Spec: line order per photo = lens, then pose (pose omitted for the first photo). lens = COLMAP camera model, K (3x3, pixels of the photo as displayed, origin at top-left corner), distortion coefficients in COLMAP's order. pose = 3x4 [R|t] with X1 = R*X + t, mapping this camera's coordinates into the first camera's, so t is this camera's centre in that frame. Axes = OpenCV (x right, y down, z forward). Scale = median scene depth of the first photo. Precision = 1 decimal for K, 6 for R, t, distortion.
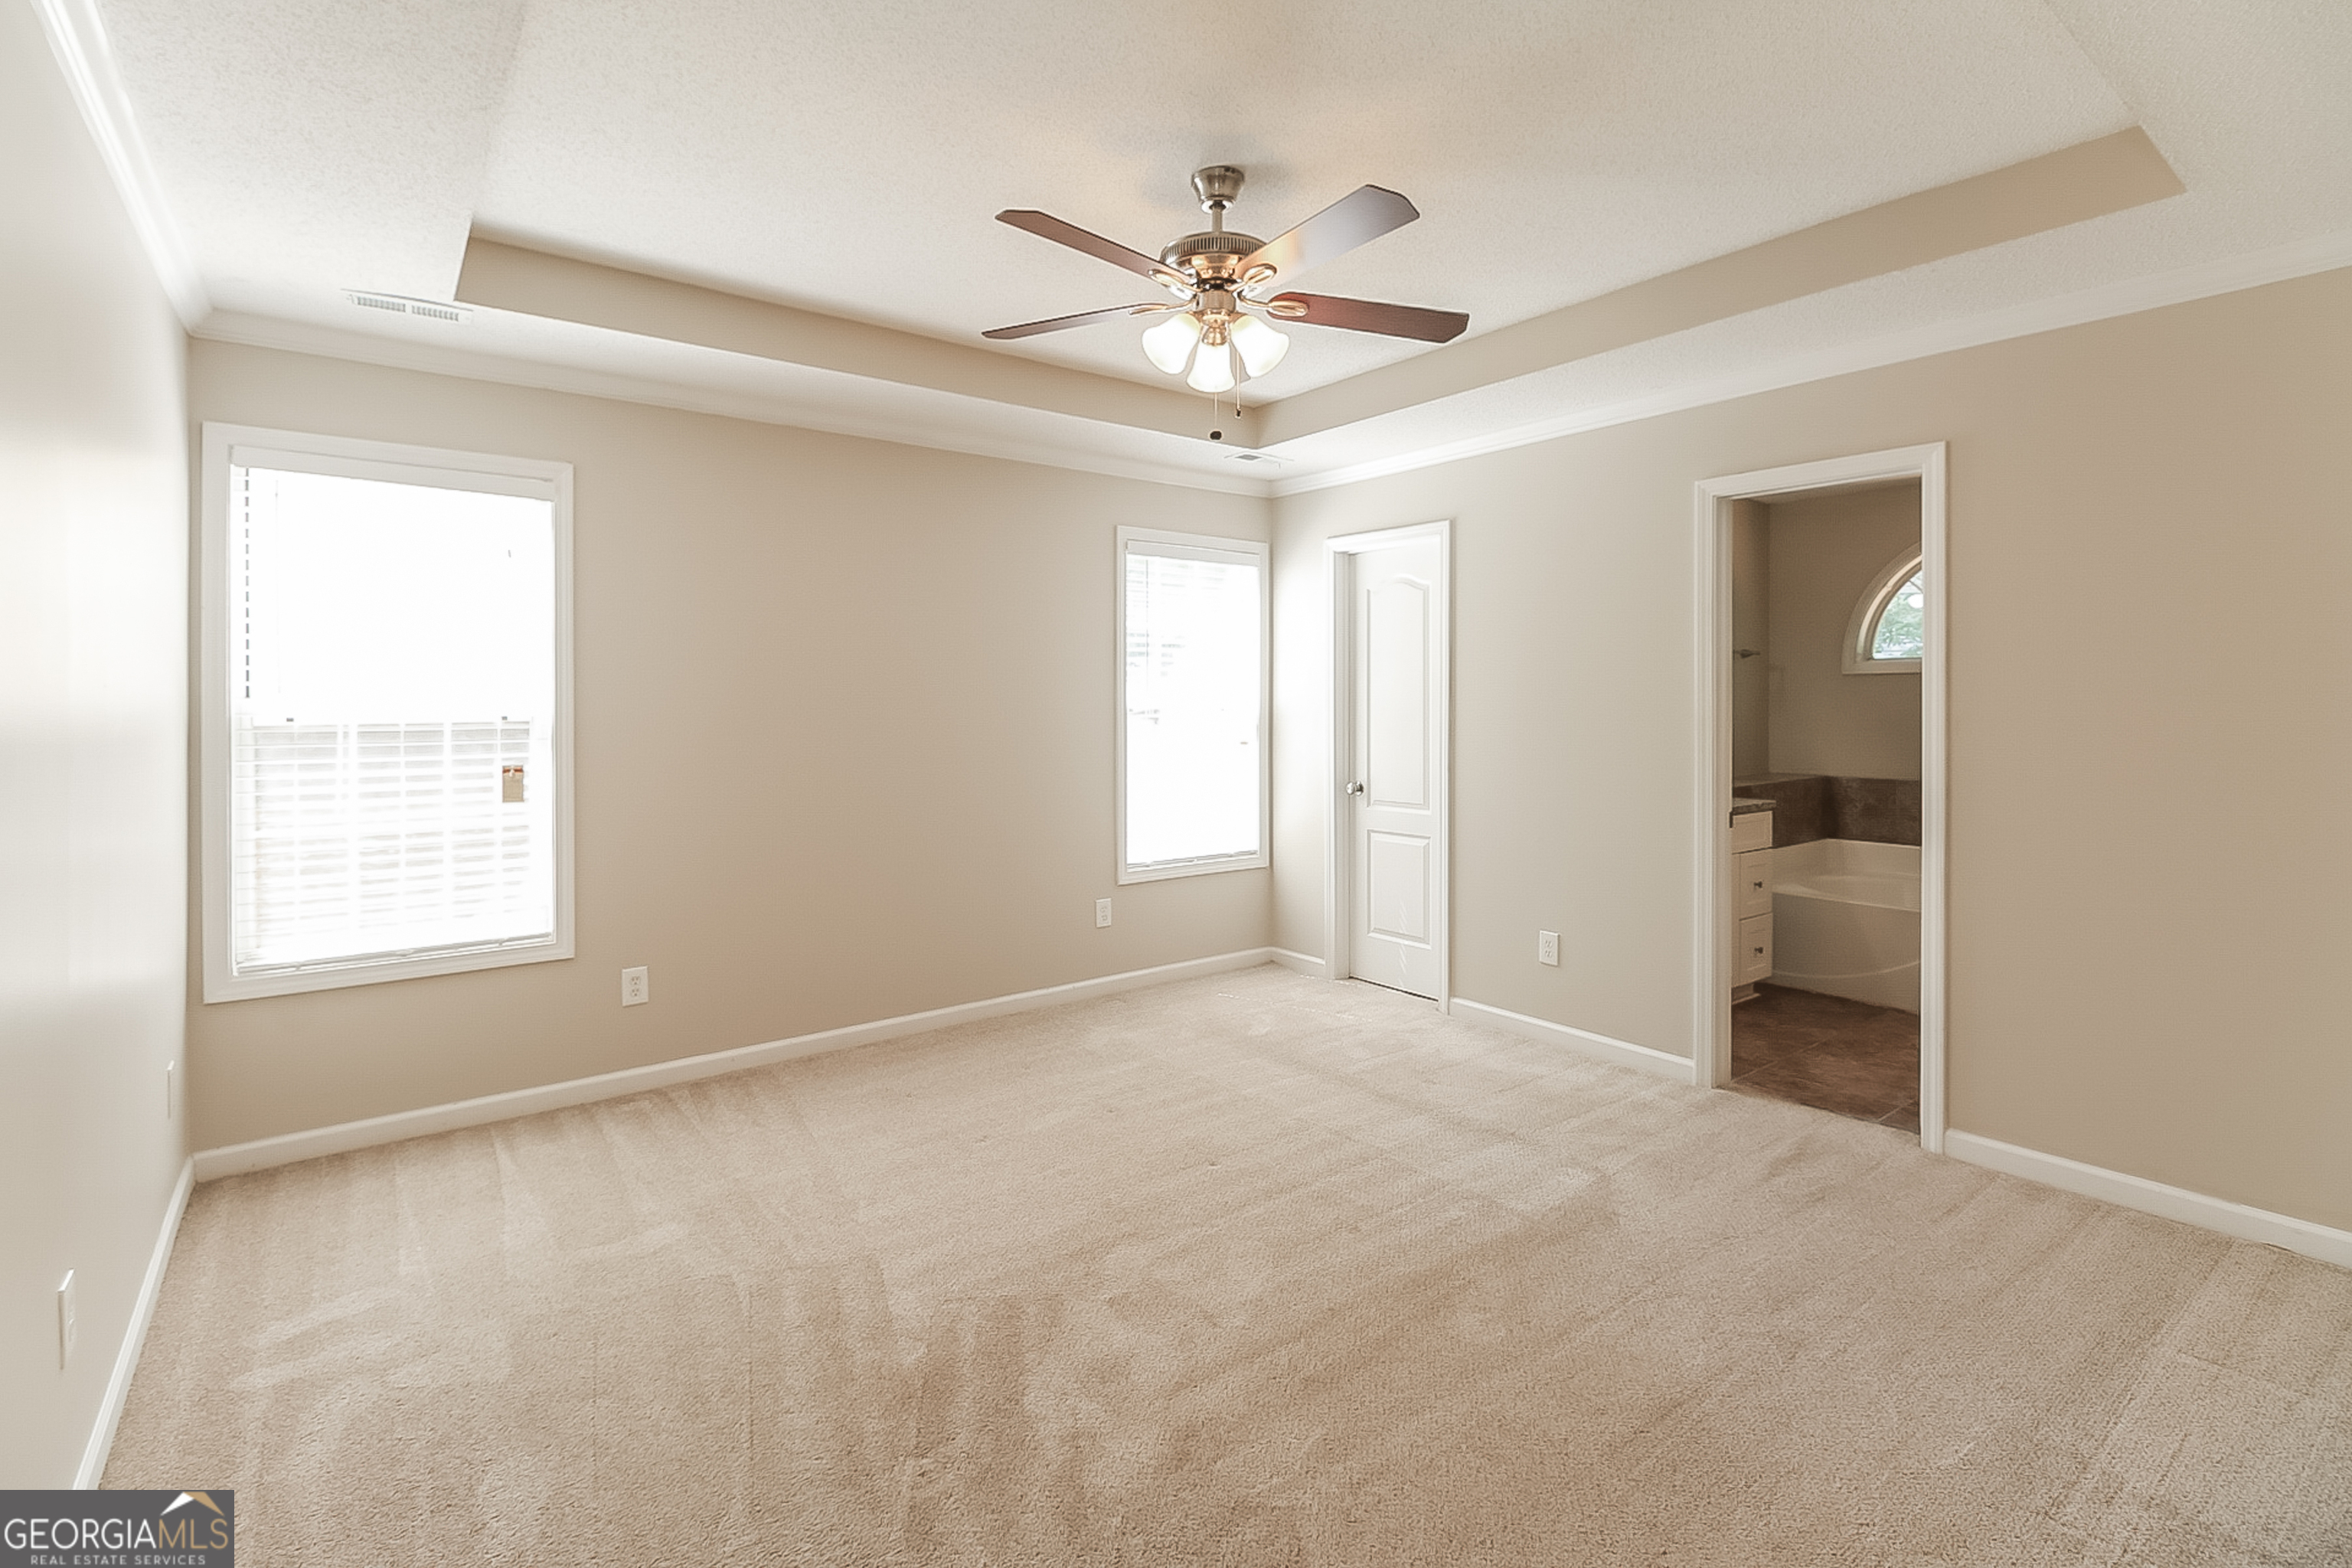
lens RADIAL K [[1095.4, 0, 1155.5], [0, 1095.4, 703.5], [0, 0, 1]] dist [-0.000748, 0.000015]
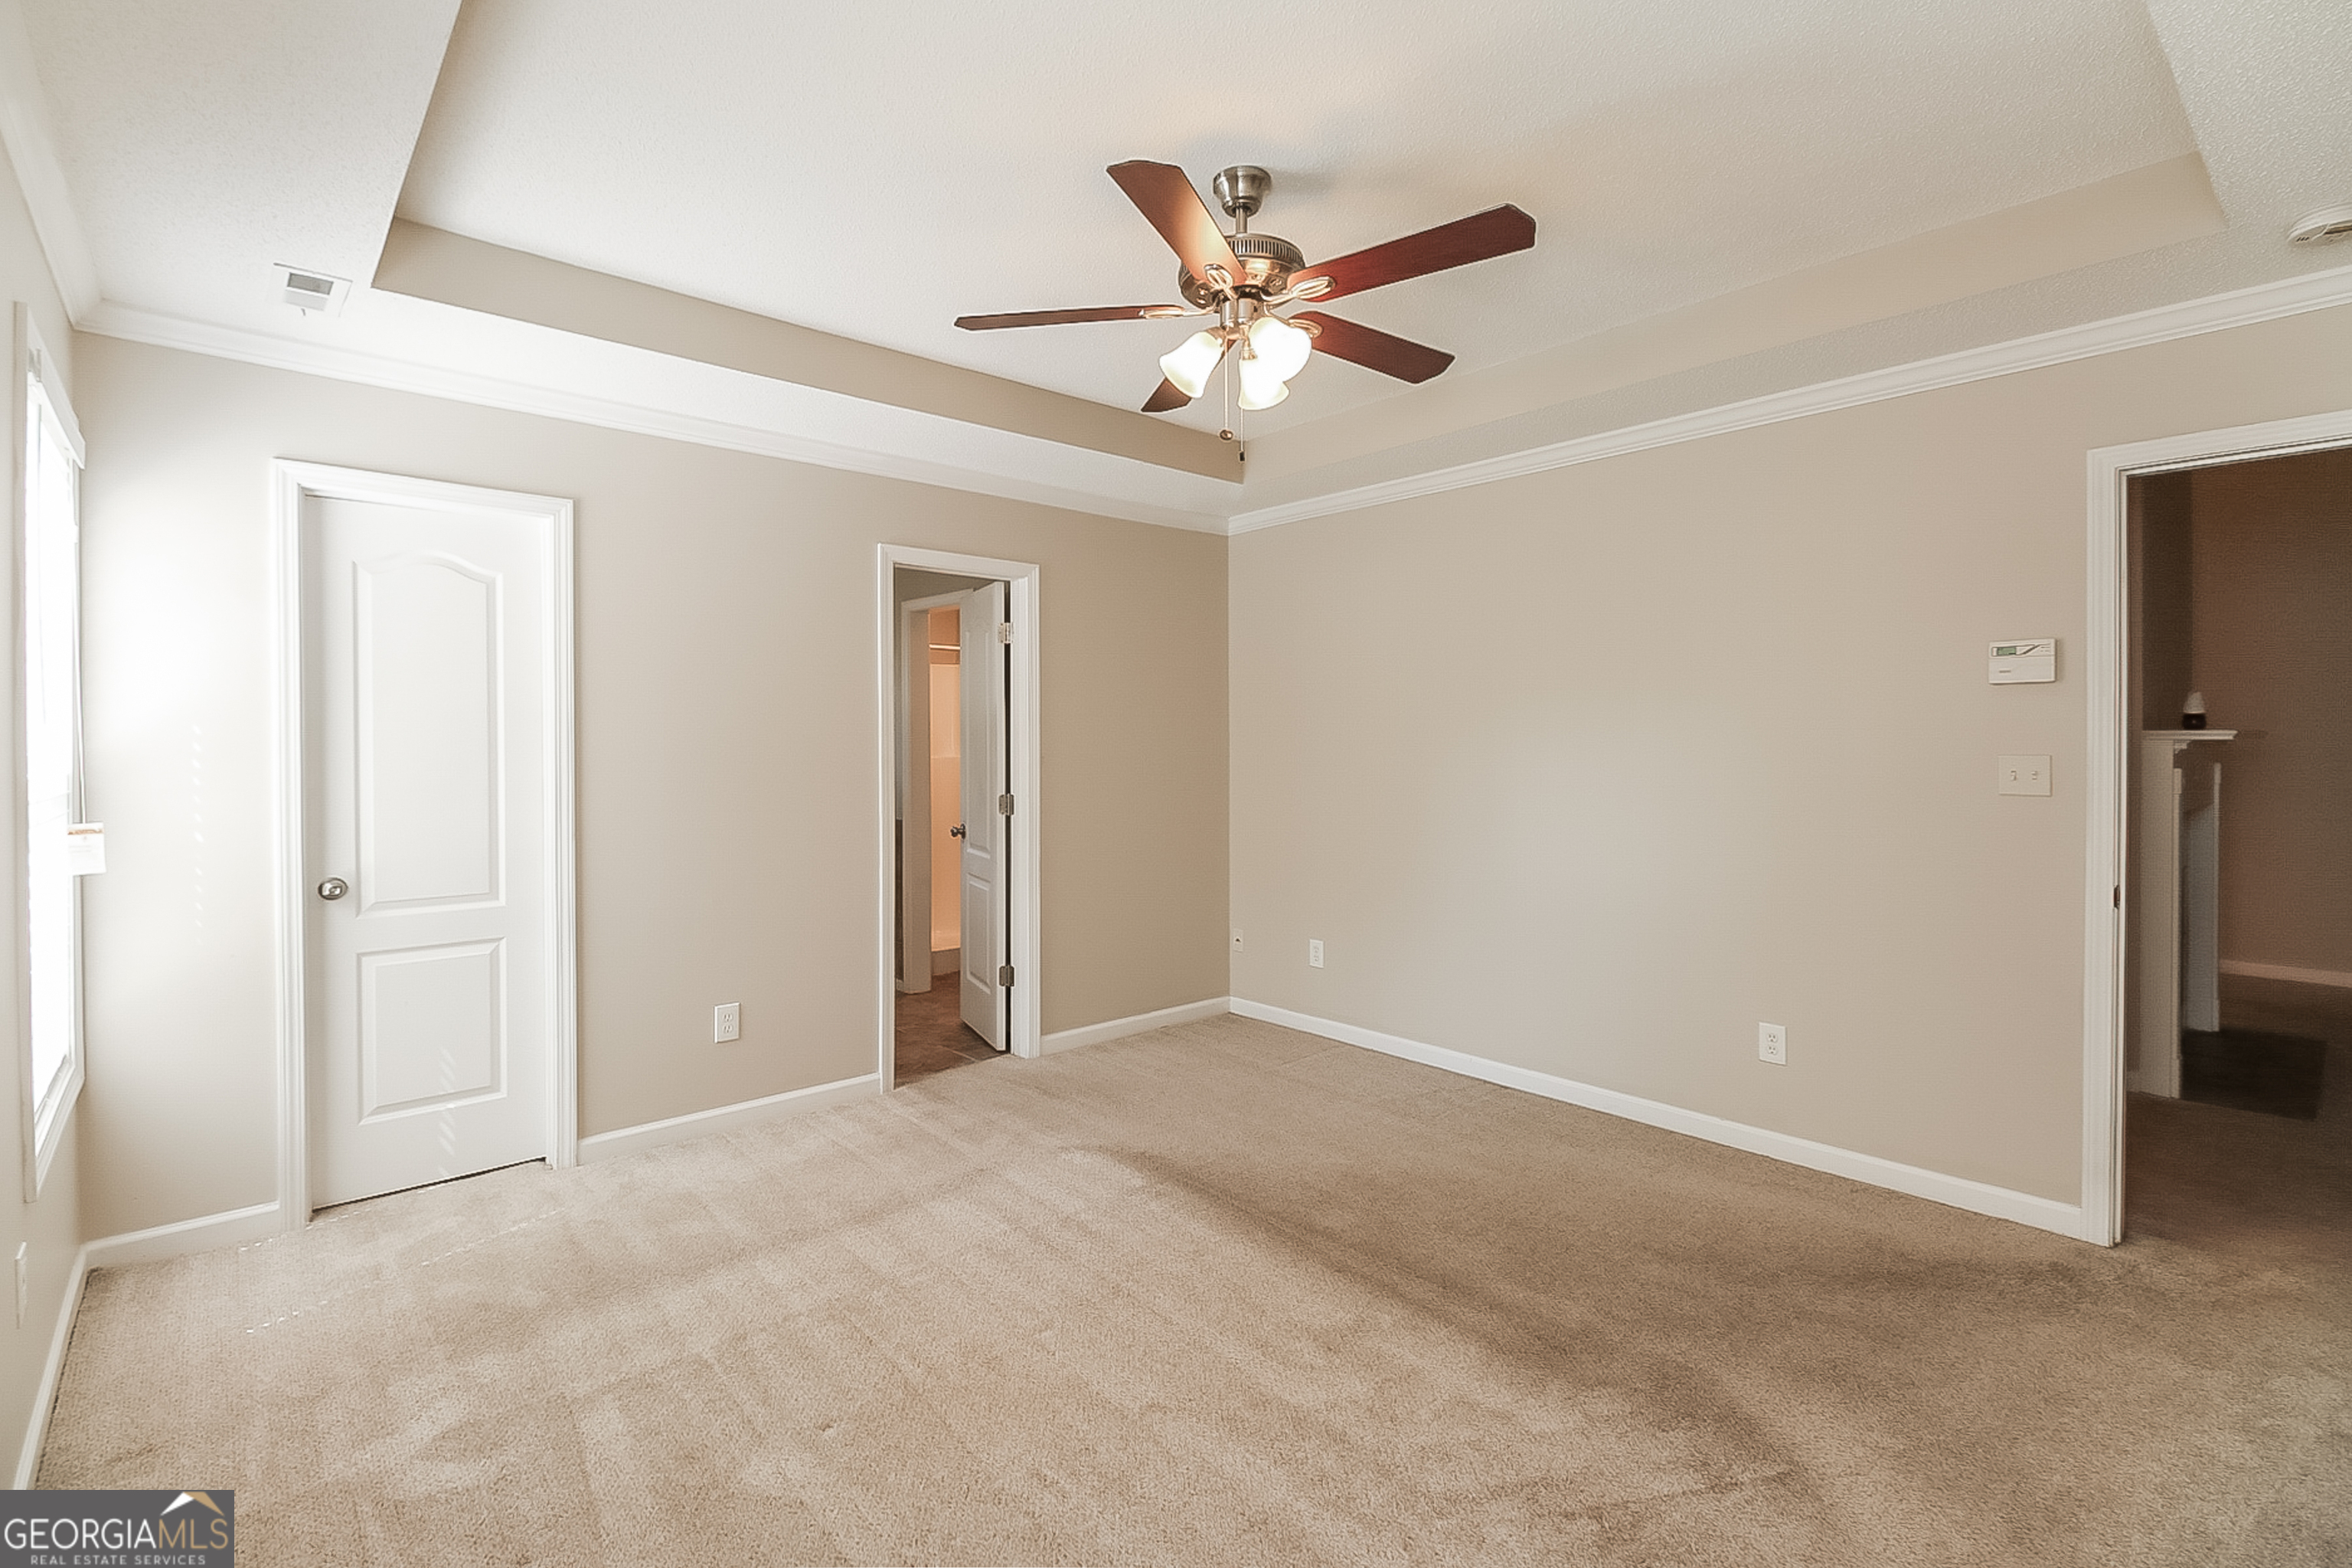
lens RADIAL K [[1056.6, 0, 1168.9], [0, 1056.6, 761.3], [0, 0, 1]] dist [-0.000403, -0.000370]
pose [[-0.087658, -0.014325, 0.996048, -0.521486], [0.002309, 0.999891, 0.014583, -0.000208], [-0.996148, 0.003578, -0.087616, 0.718128]]
